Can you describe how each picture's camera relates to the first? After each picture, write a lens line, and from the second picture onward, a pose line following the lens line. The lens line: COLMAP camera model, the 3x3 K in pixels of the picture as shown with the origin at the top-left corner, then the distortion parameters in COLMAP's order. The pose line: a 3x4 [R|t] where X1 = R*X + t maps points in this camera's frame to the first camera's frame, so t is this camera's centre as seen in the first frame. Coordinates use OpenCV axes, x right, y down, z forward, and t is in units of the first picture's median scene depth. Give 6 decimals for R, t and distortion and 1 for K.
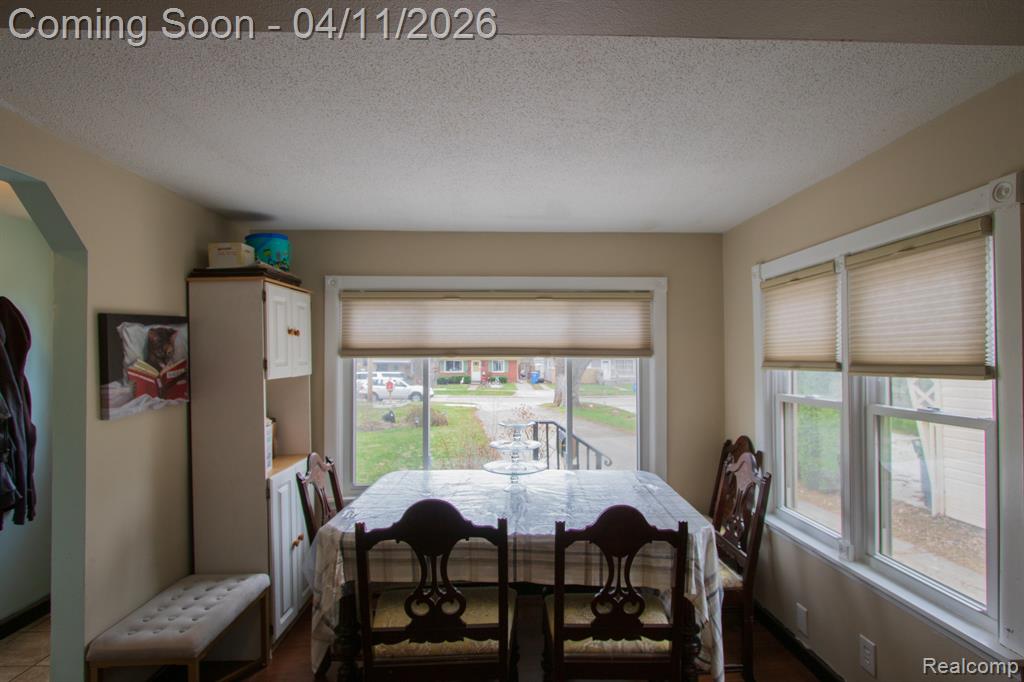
lens RADIAL K [[524.2, 0, 515.9], [0, 524.2, 349.3], [0, 0, 1]] dist [-0.005062, -0.001290]
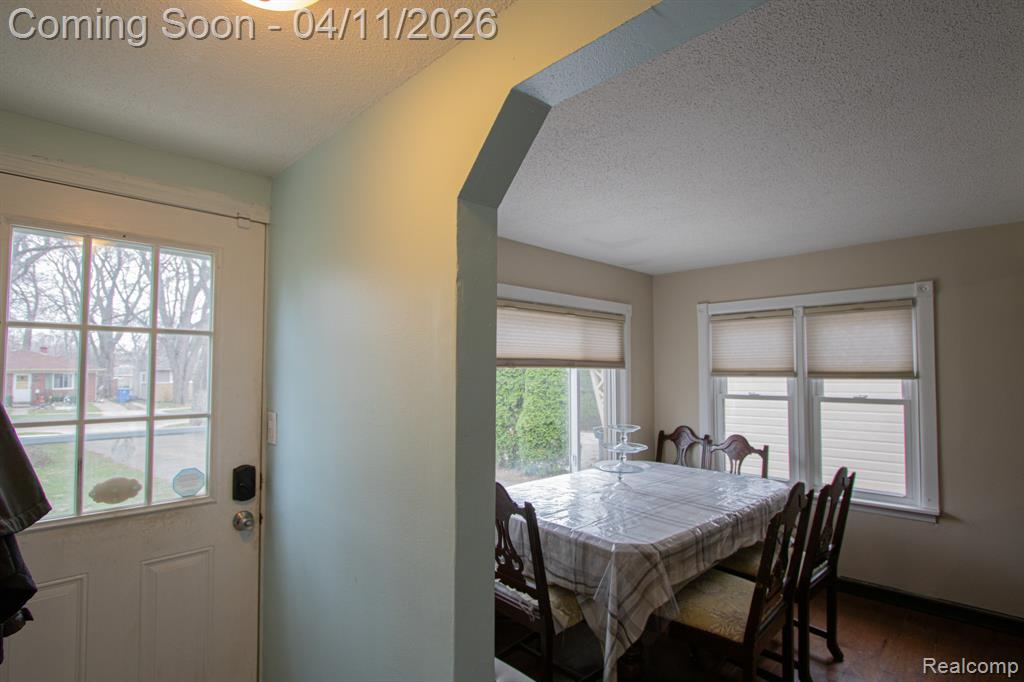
lens RADIAL K [[505.7, 0, 540.6], [0, 505.7, 347.4], [0, 0, 1]] dist [-0.002960, -0.012772]
pose [[0.729890, 0.030330, 0.682891, -0.863176], [-0.010357, 0.999391, -0.033318, 0.008781], [-0.683486, 0.017246, 0.729760, 0.327048]]
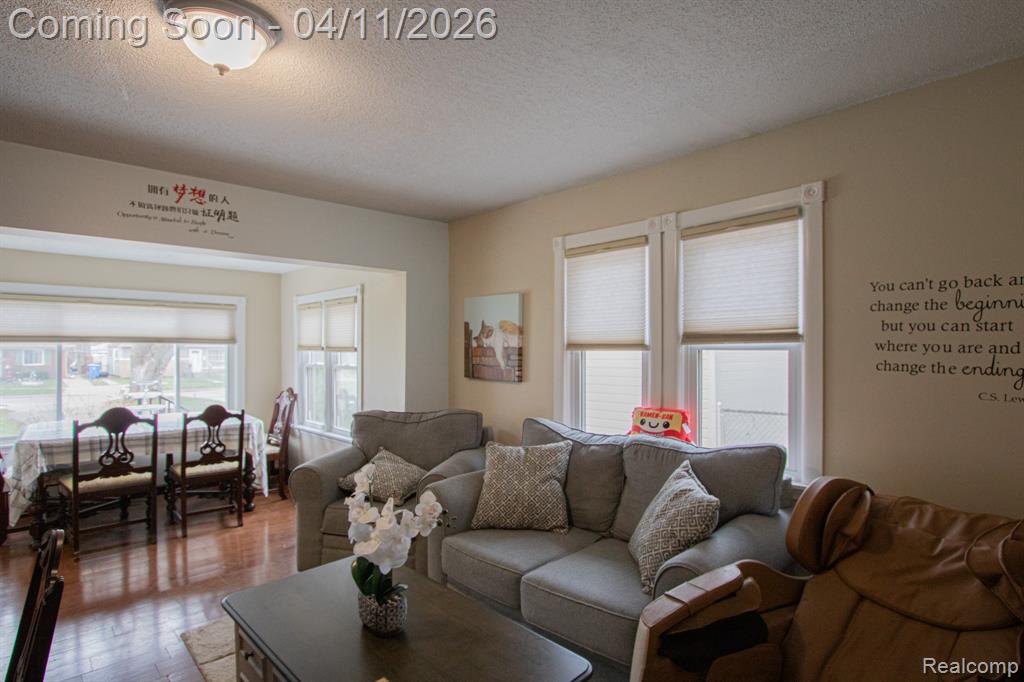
lens RADIAL K [[524.2, 0, 515.9], [0, 524.2, 349.3], [0, 0, 1]] dist [-0.005062, -0.001290]
pose [[0.751874, 0.001907, 0.659304, -0.212094], [-0.014671, 0.999797, 0.013839, -0.006519], [-0.659144, -0.020077, 0.751749, -1.056829]]
